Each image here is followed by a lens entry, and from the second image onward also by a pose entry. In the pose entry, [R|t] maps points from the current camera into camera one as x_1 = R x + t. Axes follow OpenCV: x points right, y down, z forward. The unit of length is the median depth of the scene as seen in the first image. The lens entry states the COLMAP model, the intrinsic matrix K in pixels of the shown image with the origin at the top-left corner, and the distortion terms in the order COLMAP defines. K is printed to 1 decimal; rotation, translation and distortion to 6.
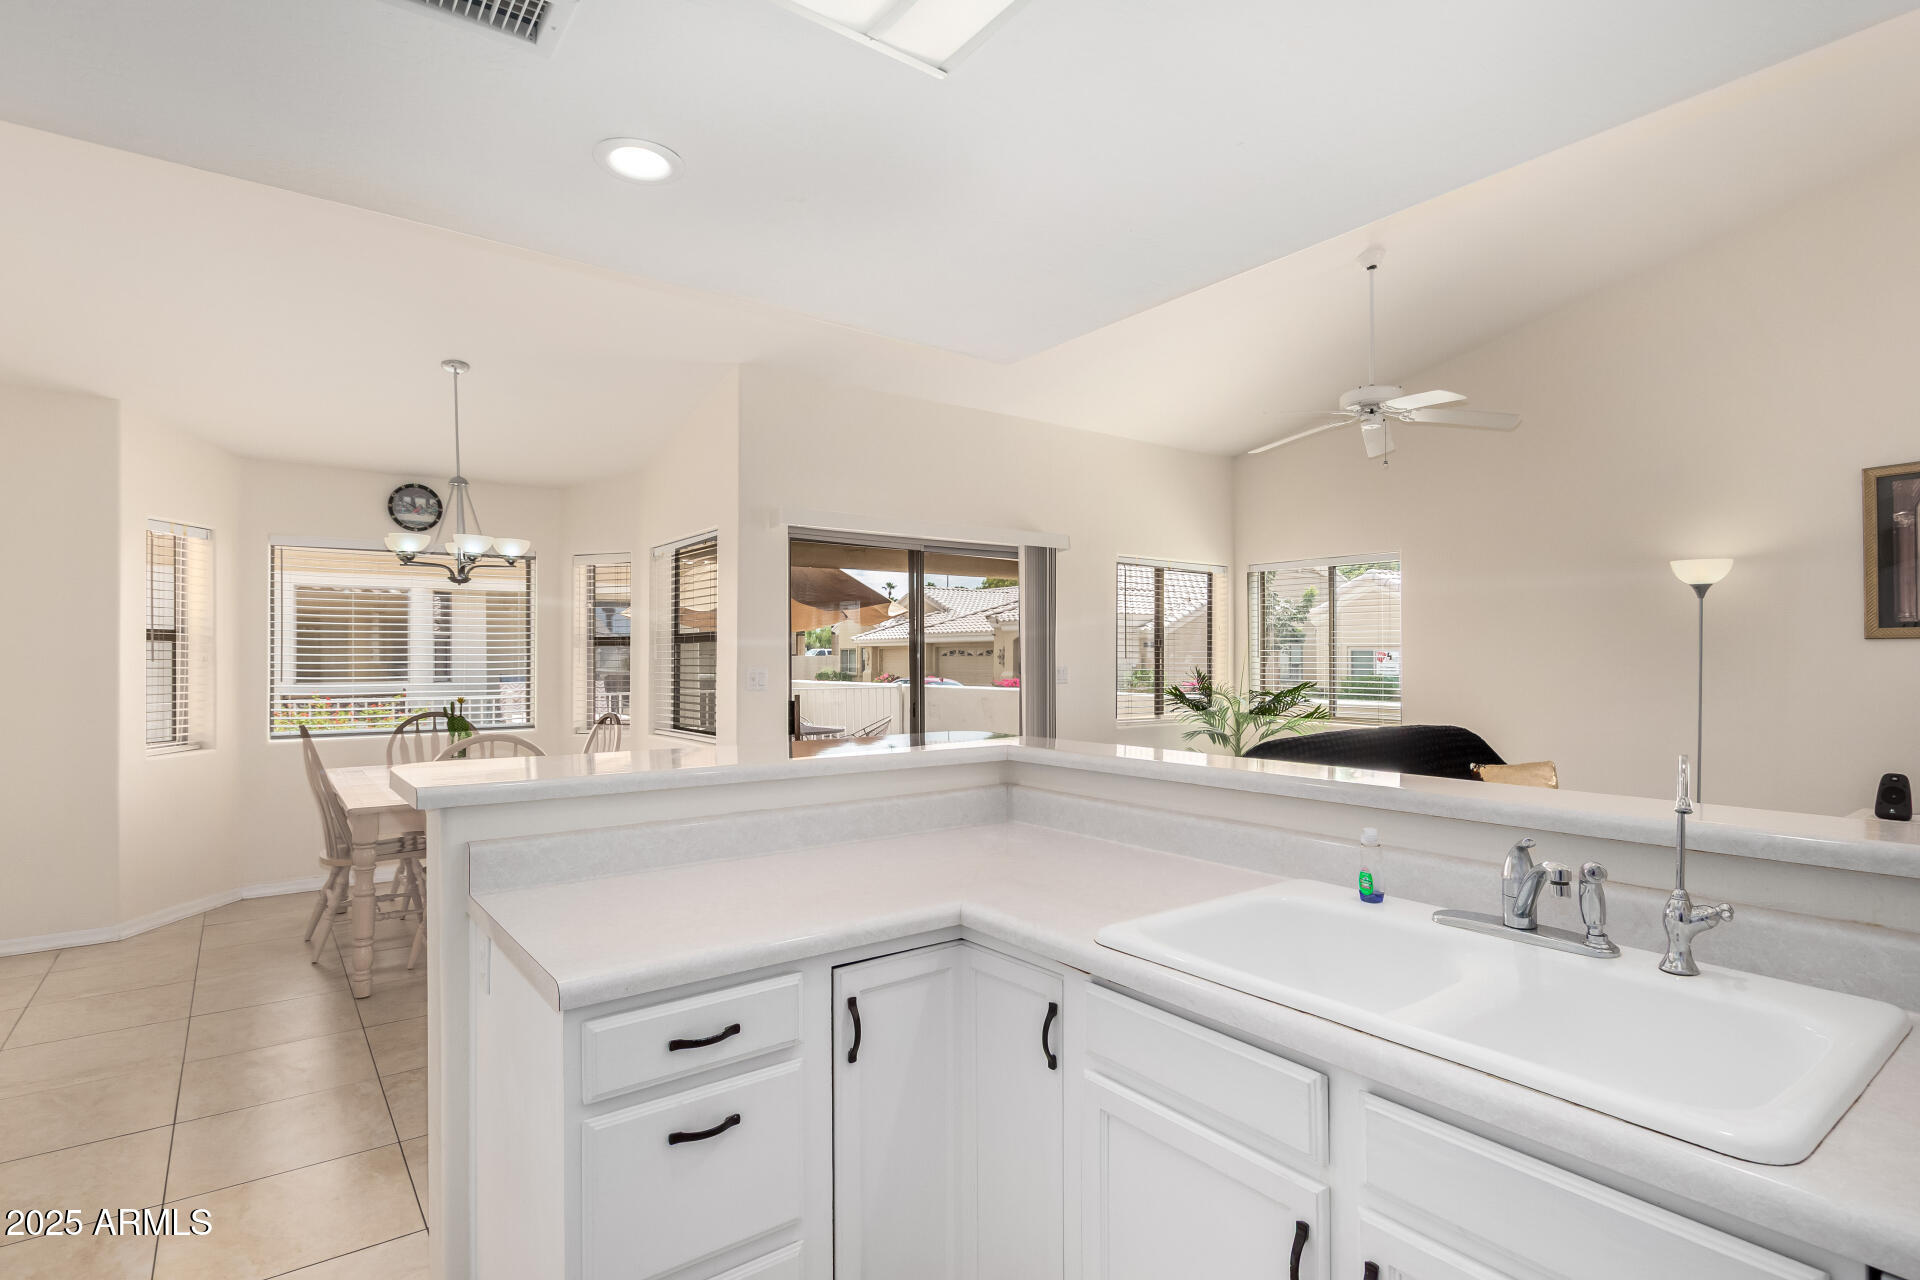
lens RADIAL K [[964.3, 0, 962.3], [0, 964.3, 650.2], [0, 0, 1]] dist [0.015109, -0.001651]
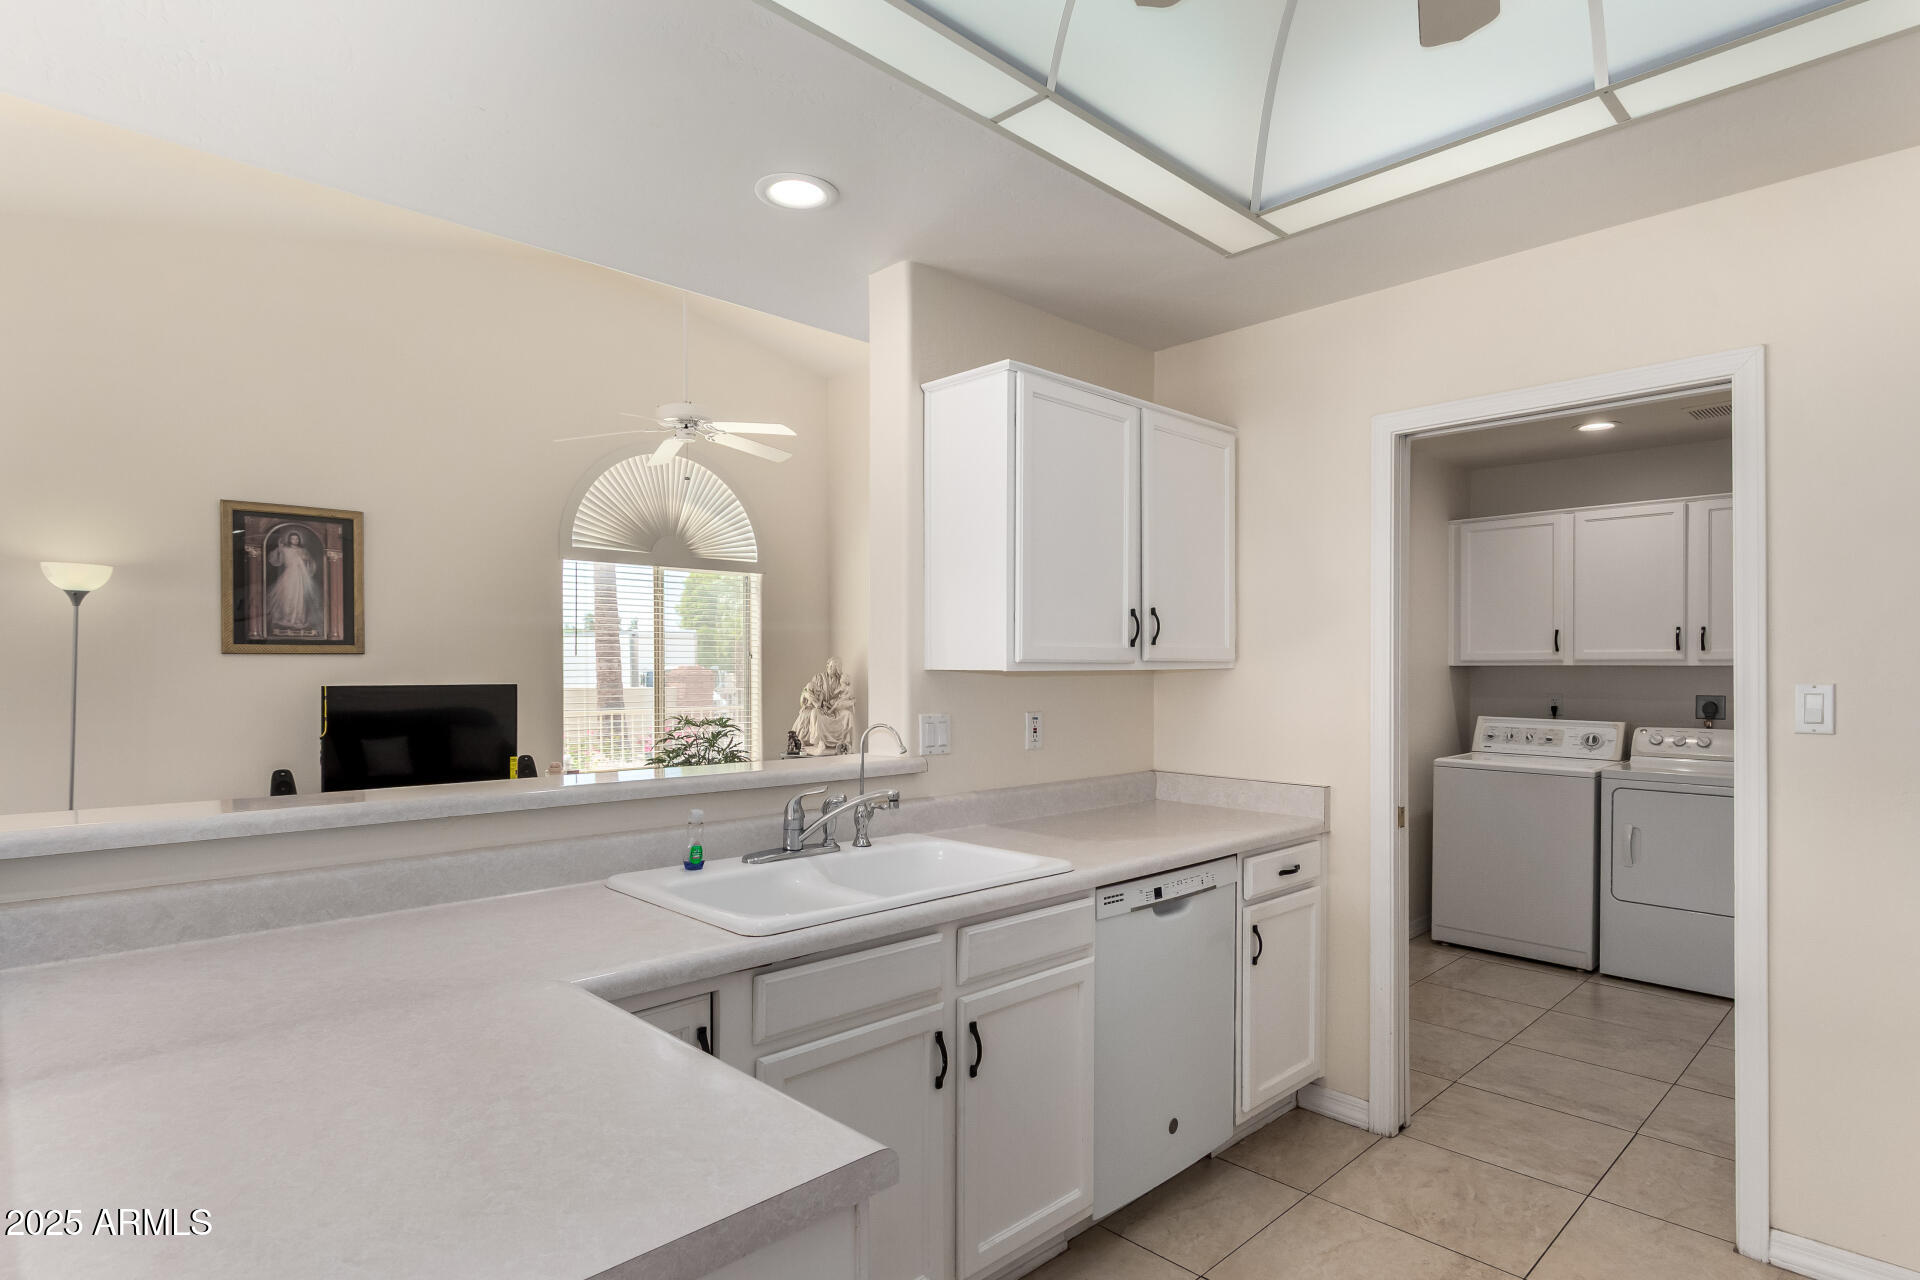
lens RADIAL K [[1012.8, 0, 970.4], [0, 1012.8, 680.0], [0, 0, 1]] dist [0.018060, -0.000175]
pose [[-0.121347, -0.008803, 0.992571, -0.330450], [-0.008164, 0.999936, 0.007870, 0.002336], [-0.992577, -0.007149, -0.121411, 0.298737]]
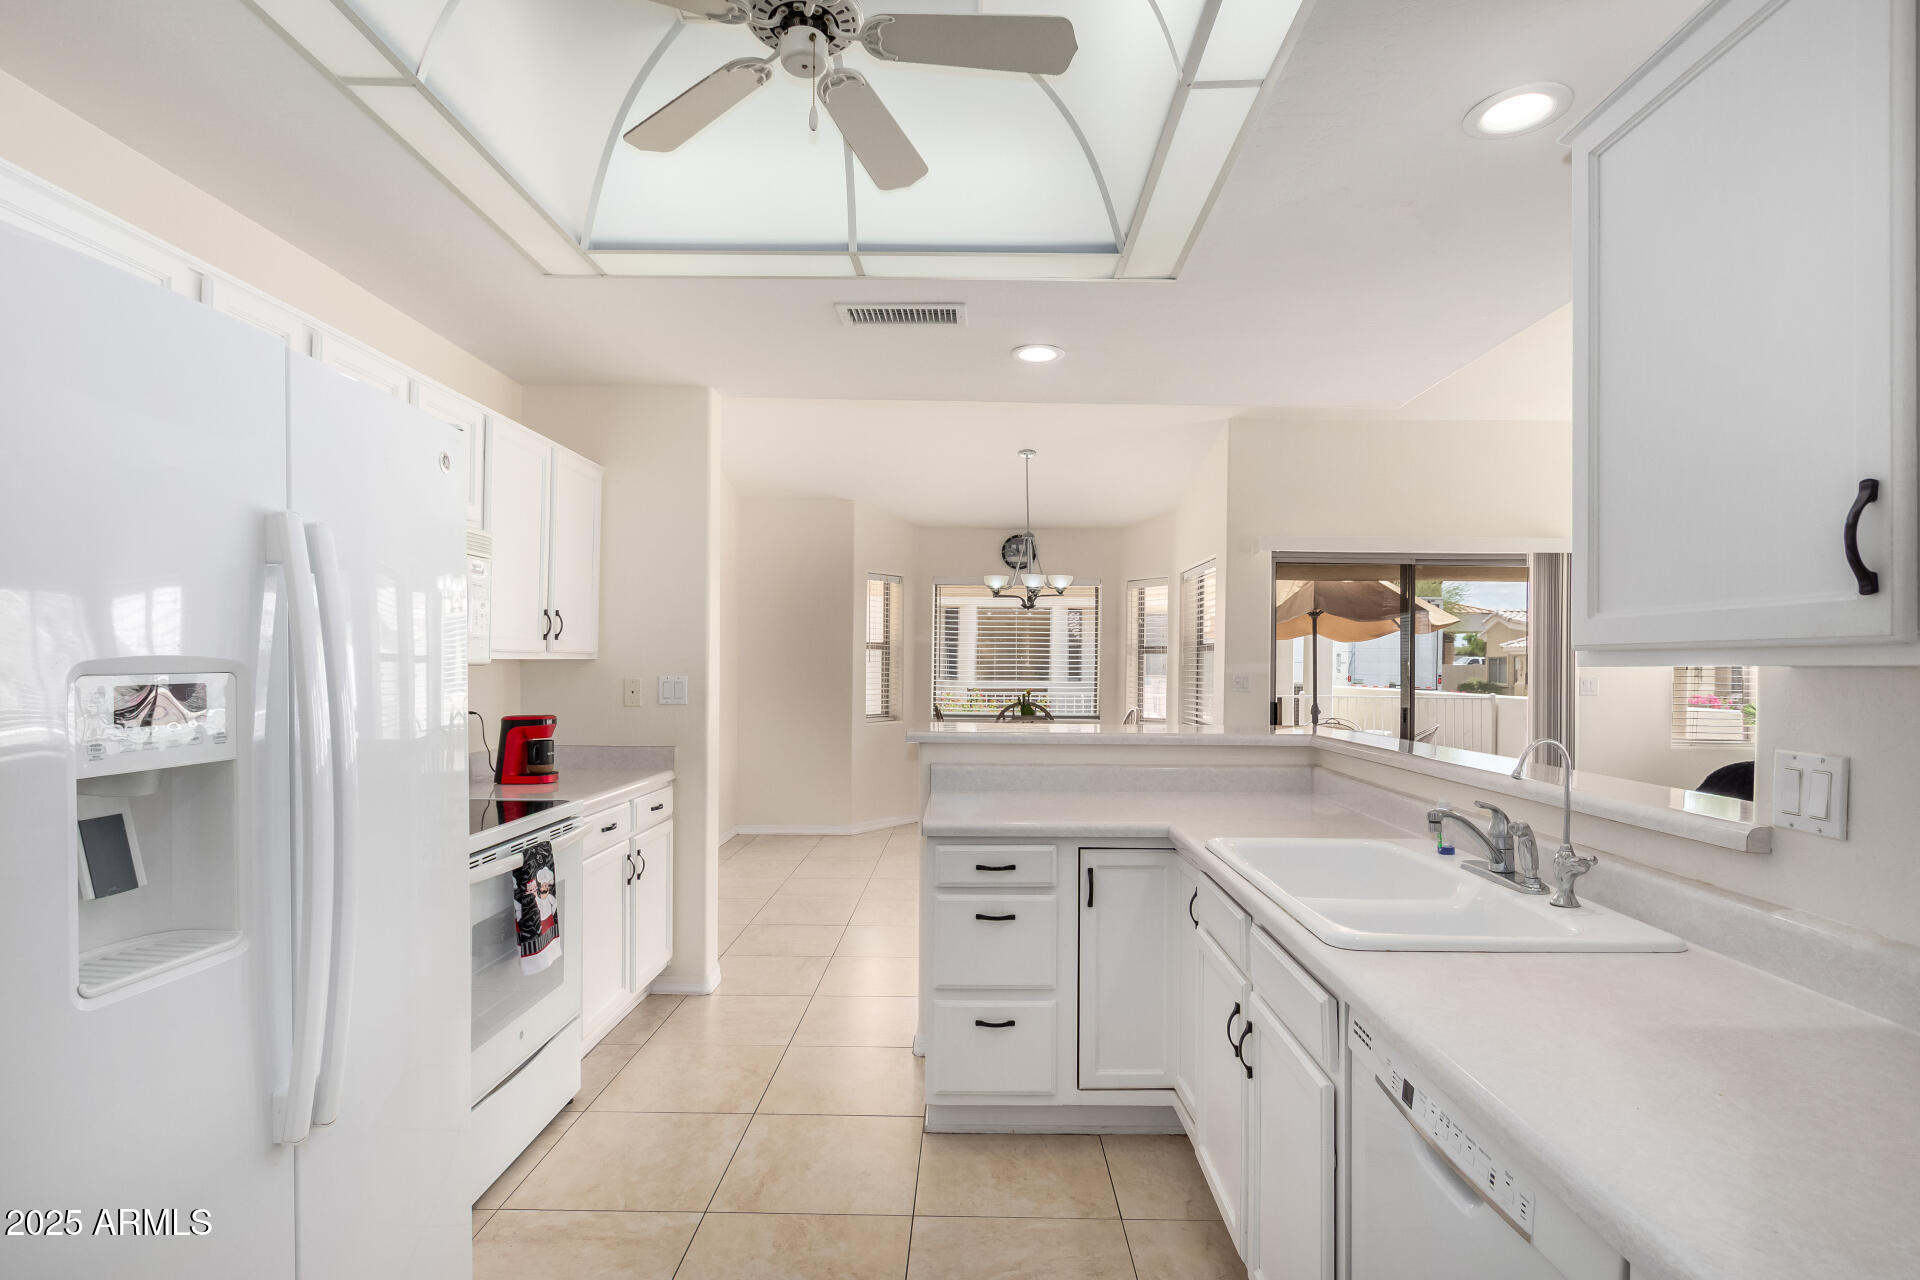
lens RADIAL K [[964.3, 0, 962.6], [0, 964.3, 652.9], [0, 0, 1]] dist [0.015109, -0.001651]
pose [[0.793102, 0.002829, -0.609082, 0.259247], [-0.005701, 0.999980, -0.002778, -0.001184], [0.609062, 0.005675, 0.793102, -0.161117]]
